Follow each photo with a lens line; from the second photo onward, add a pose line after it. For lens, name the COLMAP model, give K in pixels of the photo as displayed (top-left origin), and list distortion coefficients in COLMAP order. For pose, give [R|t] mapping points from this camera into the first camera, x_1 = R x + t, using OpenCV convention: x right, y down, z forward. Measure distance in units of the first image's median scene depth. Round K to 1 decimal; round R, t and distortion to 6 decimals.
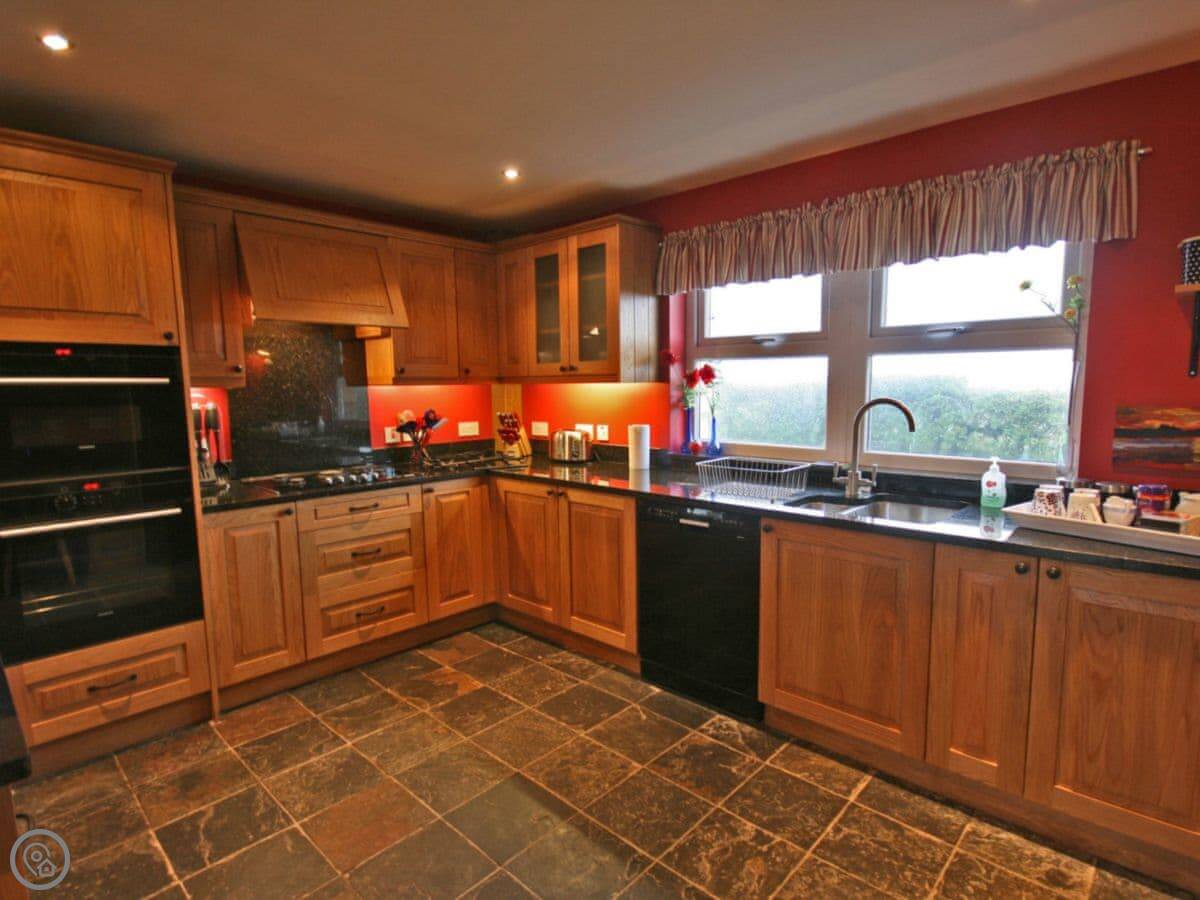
lens RADIAL K [[613.8, 0, 600.0], [0, 613.8, 450.0], [0, 0, 1]] dist [0.001513, 0.000935]
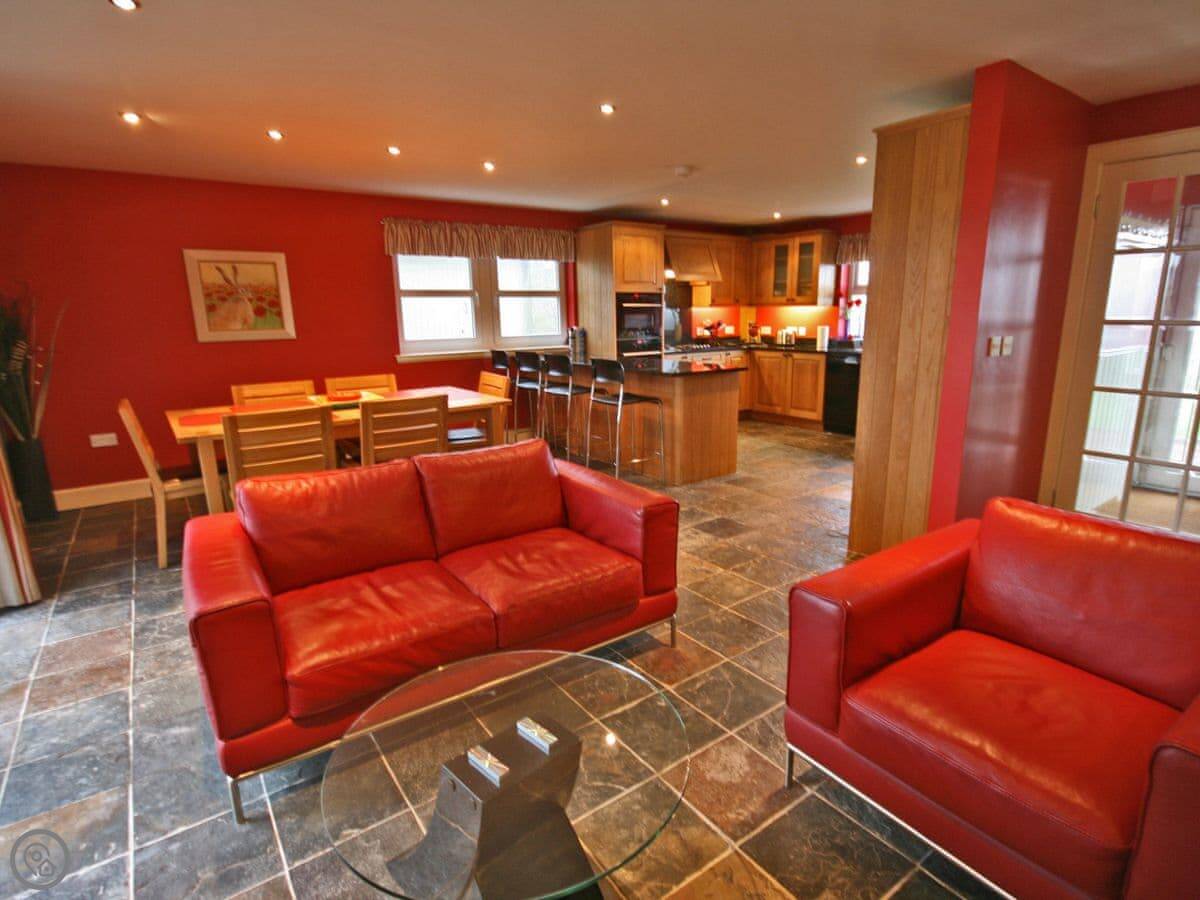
lens RADIAL K [[621.0, 0, 623.4], [0, 621.0, 449.1], [0, 0, 1]] dist [-0.000242, 0.000152]
pose [[0.987478, 0.035701, -0.153661, -0.274903], [-0.017689, 0.992971, 0.117029, 0.141847], [0.156759, -0.112846, 0.981169, -1.274123]]
